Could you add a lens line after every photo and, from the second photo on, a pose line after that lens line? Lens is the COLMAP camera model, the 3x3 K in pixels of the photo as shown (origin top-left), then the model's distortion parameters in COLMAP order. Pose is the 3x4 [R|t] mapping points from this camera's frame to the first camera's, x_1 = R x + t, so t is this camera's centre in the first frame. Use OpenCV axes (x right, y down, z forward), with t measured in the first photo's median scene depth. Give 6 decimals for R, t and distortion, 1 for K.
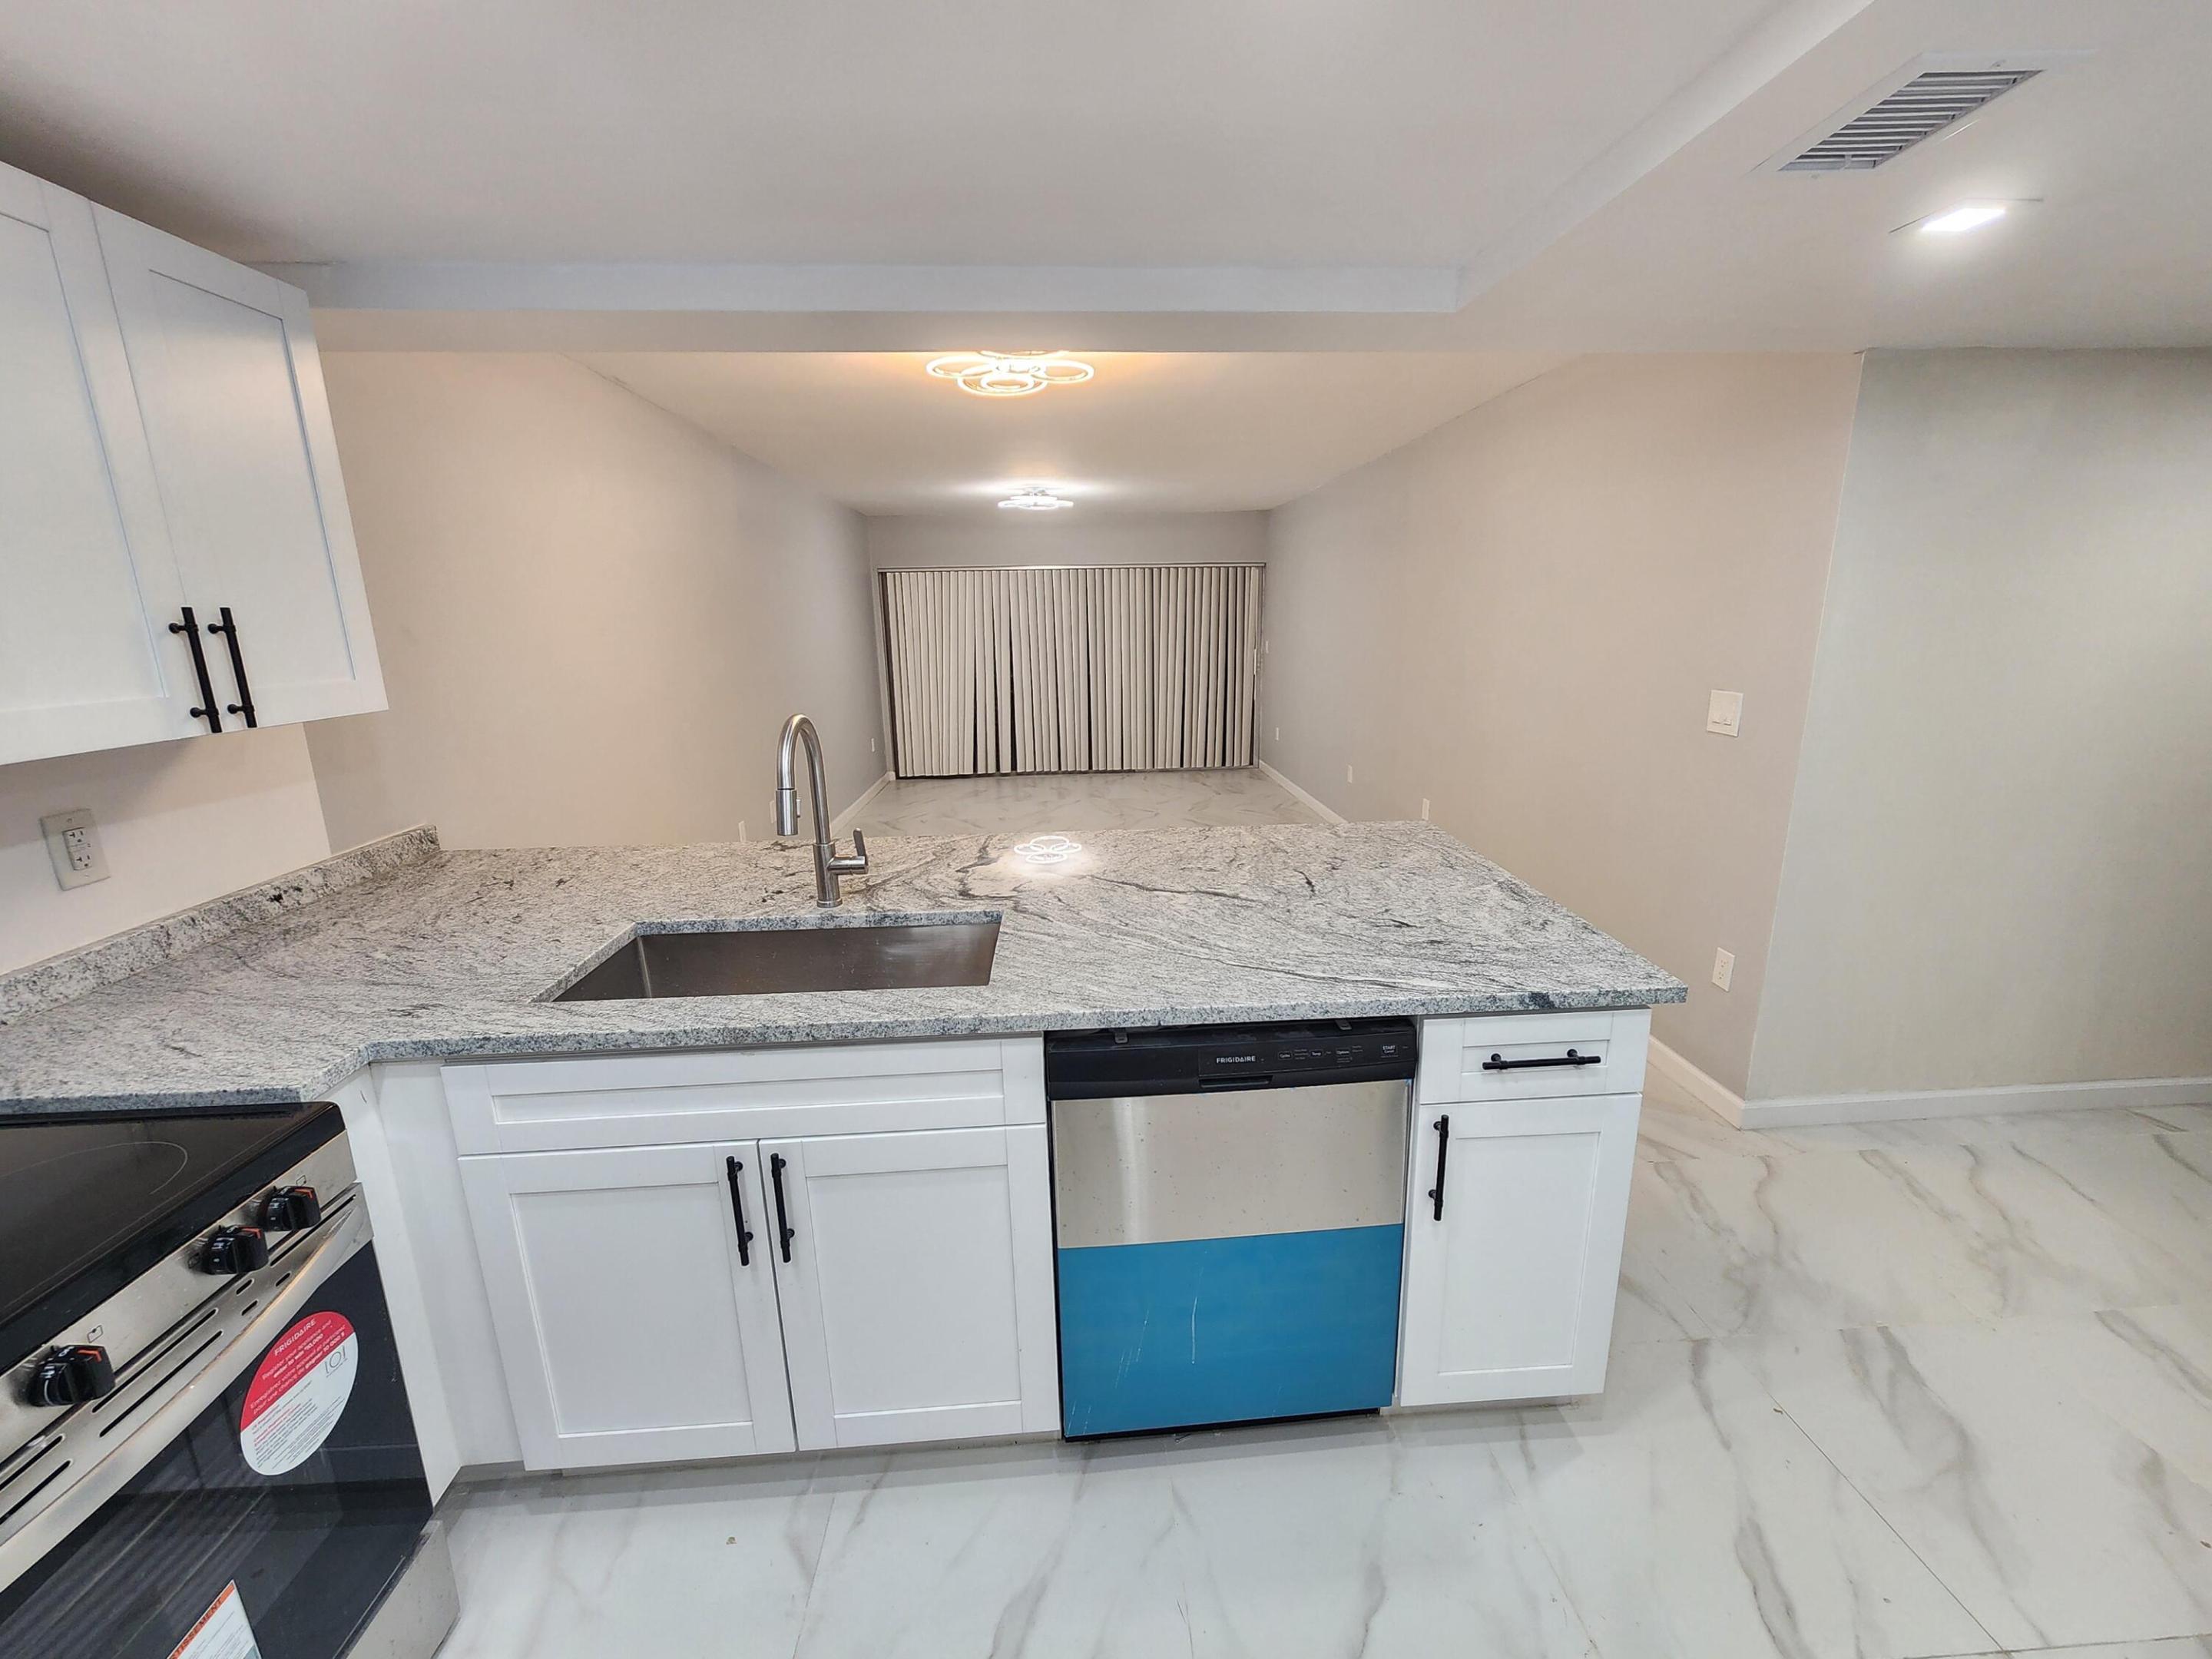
lens RADIAL K [[897.1, 0, 1111.2], [0, 897.1, 829.9], [0, 0, 1]] dist [0.001896, -0.000015]
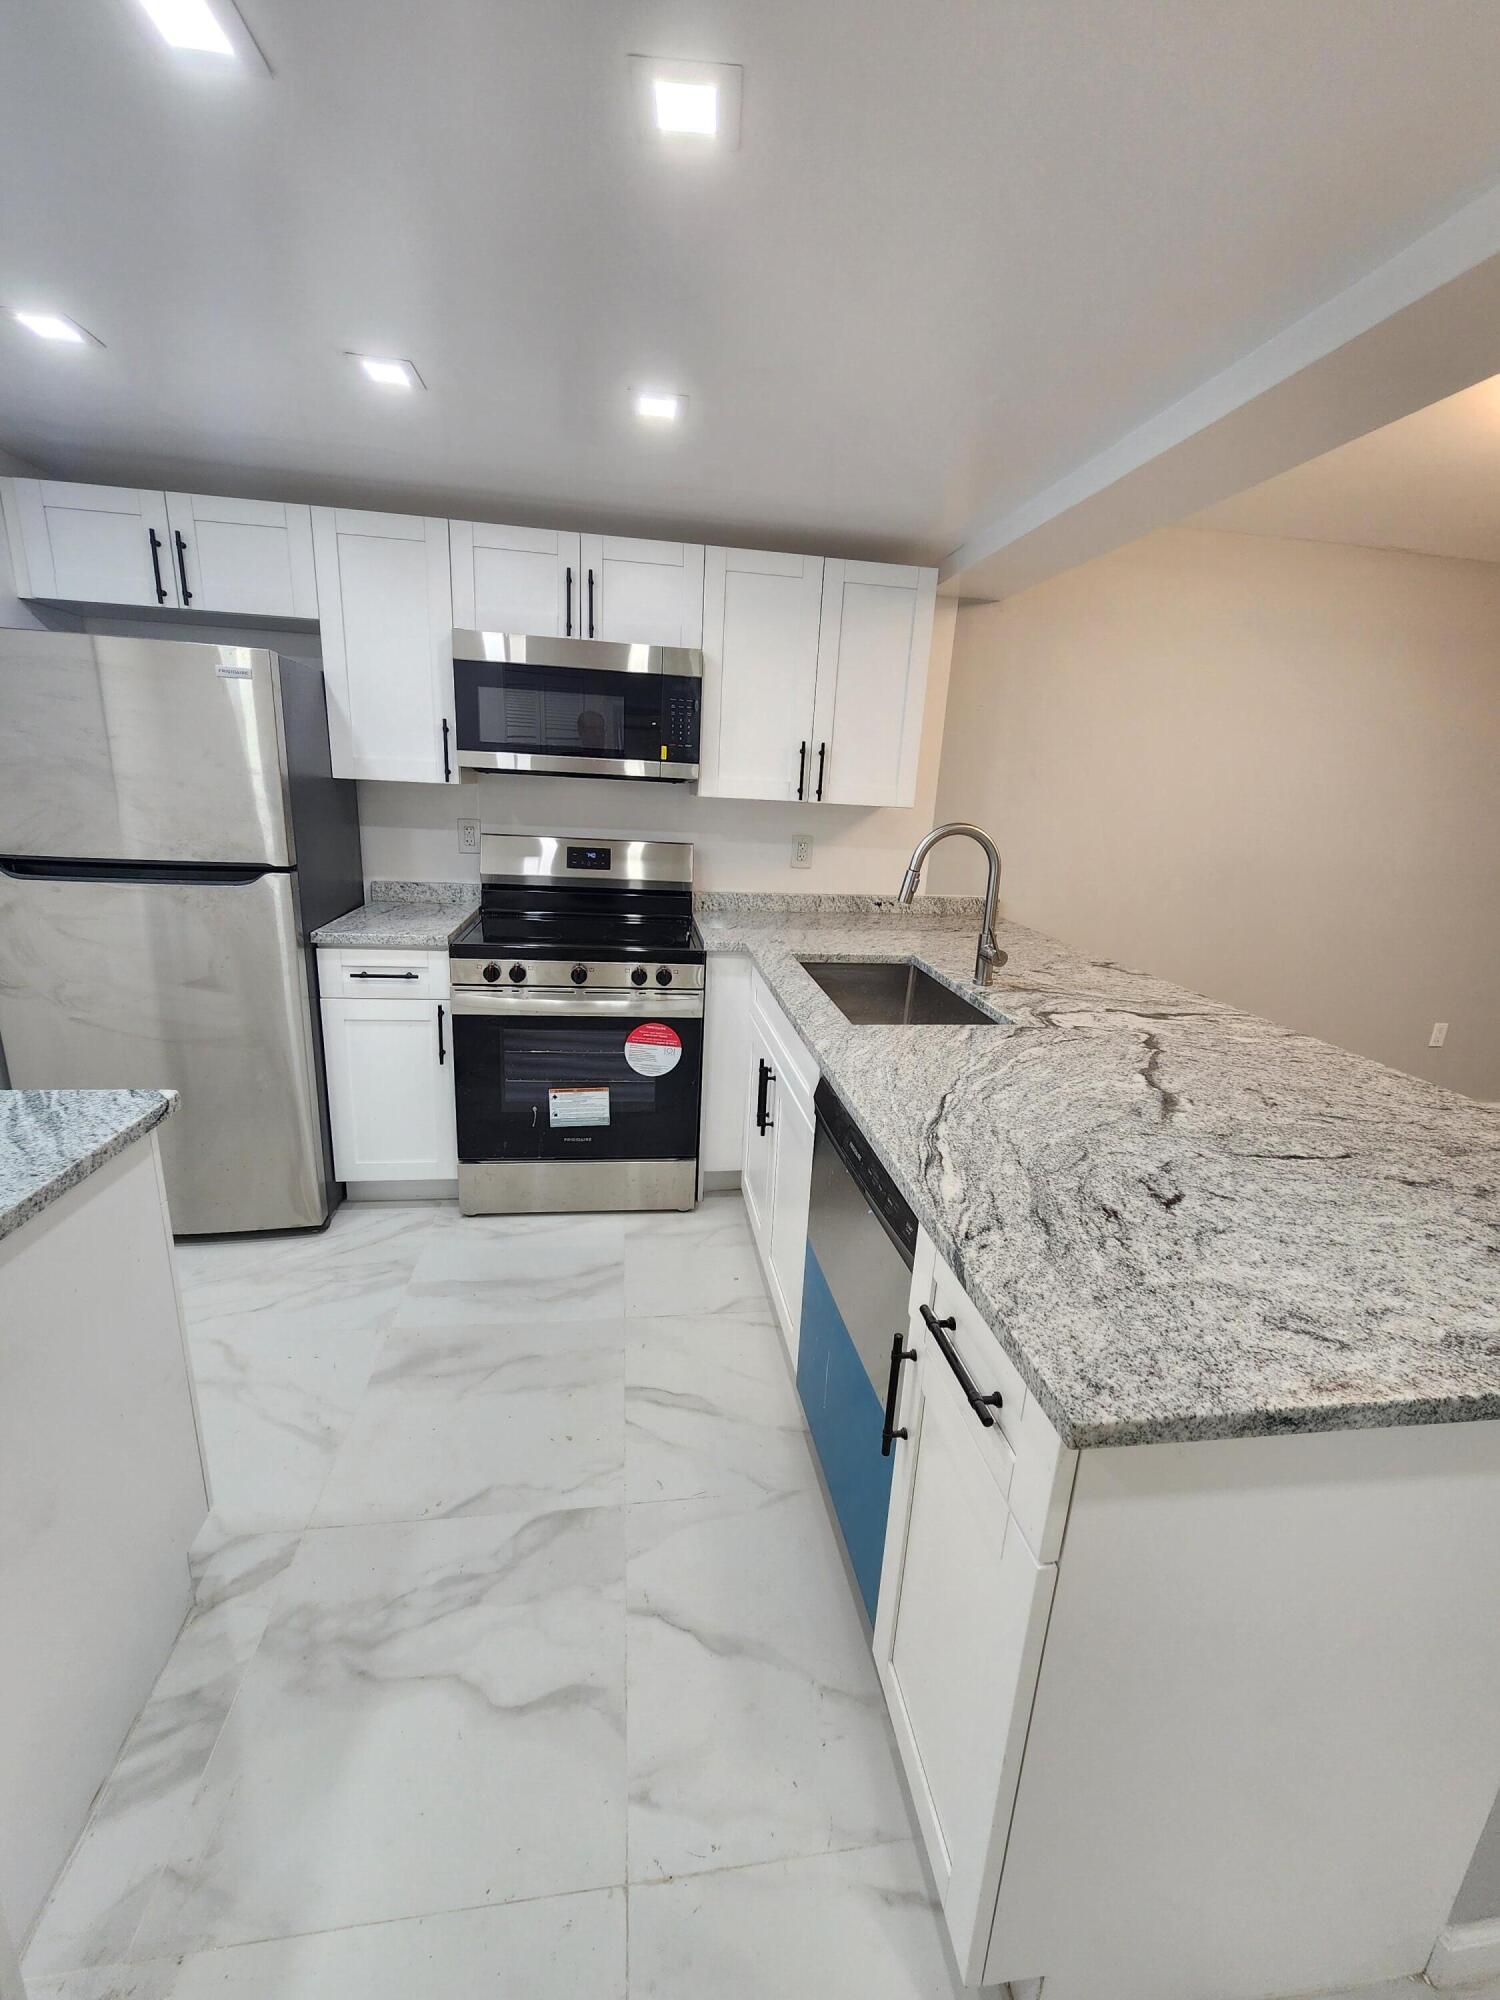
lens RADIAL K [[811.1, 0, 754.6], [0, 811.1, 997.7], [0, 0, 1]] dist [0.001896, -0.000015]
pose [[0.097397, 0.280473, -0.954908, 0.705925], [-0.286330, 0.926801, 0.243013, -0.079102], [0.953168, 0.249750, 0.170576, 0.481485]]
